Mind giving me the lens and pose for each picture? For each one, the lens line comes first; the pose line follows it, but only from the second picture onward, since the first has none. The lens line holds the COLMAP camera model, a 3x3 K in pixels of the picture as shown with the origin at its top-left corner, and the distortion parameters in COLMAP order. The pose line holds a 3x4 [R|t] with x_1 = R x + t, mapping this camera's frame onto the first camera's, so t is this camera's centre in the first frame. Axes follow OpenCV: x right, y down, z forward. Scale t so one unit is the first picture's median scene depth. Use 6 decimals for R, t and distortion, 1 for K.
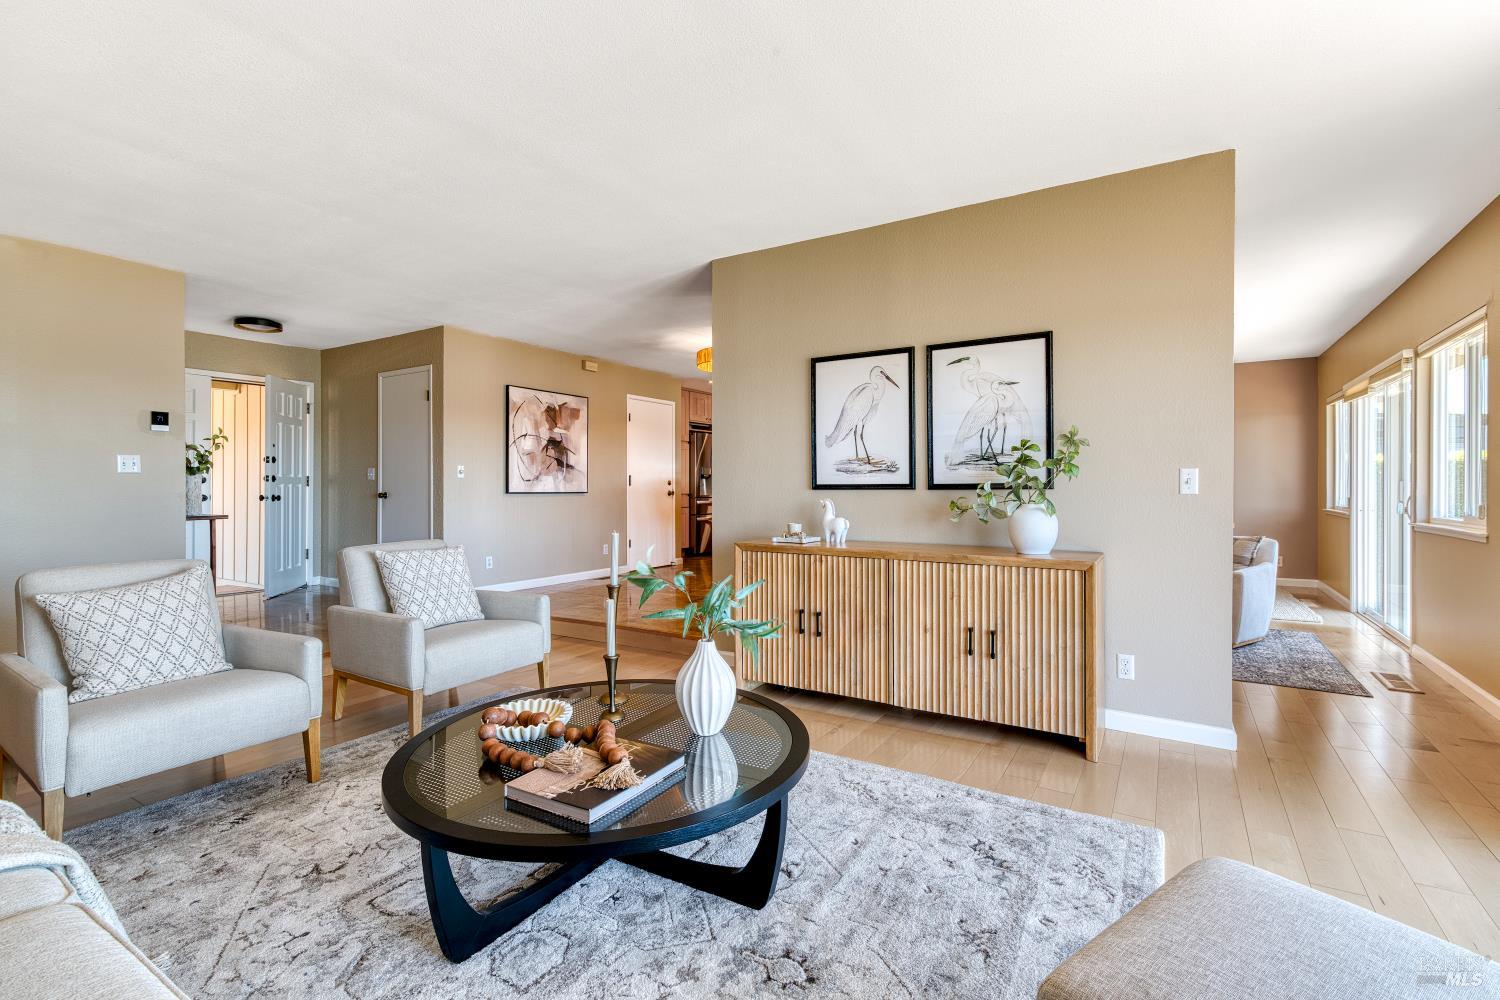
lens RADIAL K [[677.4, 0, 750.0], [0, 677.4, 496.7], [0, 0, 1]] dist [-0.002928, -0.000629]
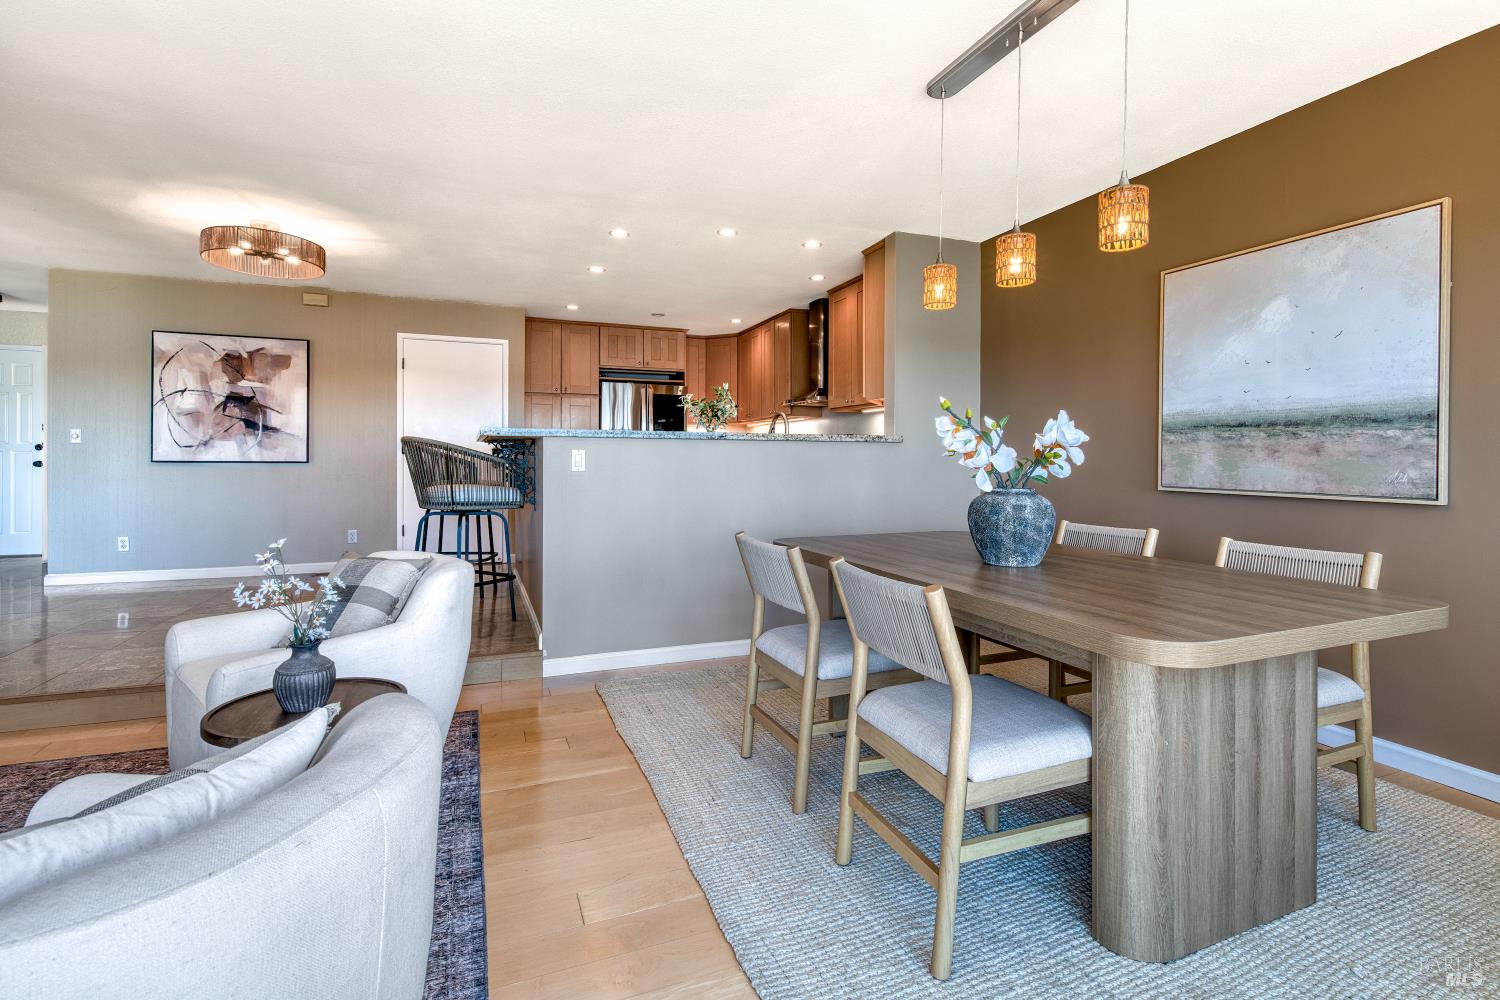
lens RADIAL K [[677.4, 0, 761.2], [0, 677.4, 458.0], [0, 0, 1]] dist [-0.002928, -0.000629]
pose [[0.813261, 0.006346, -0.581864, 0.676327], [-0.014531, 0.999850, -0.009404, -0.011843], [0.581717, 0.016103, 0.813232, 0.713109]]
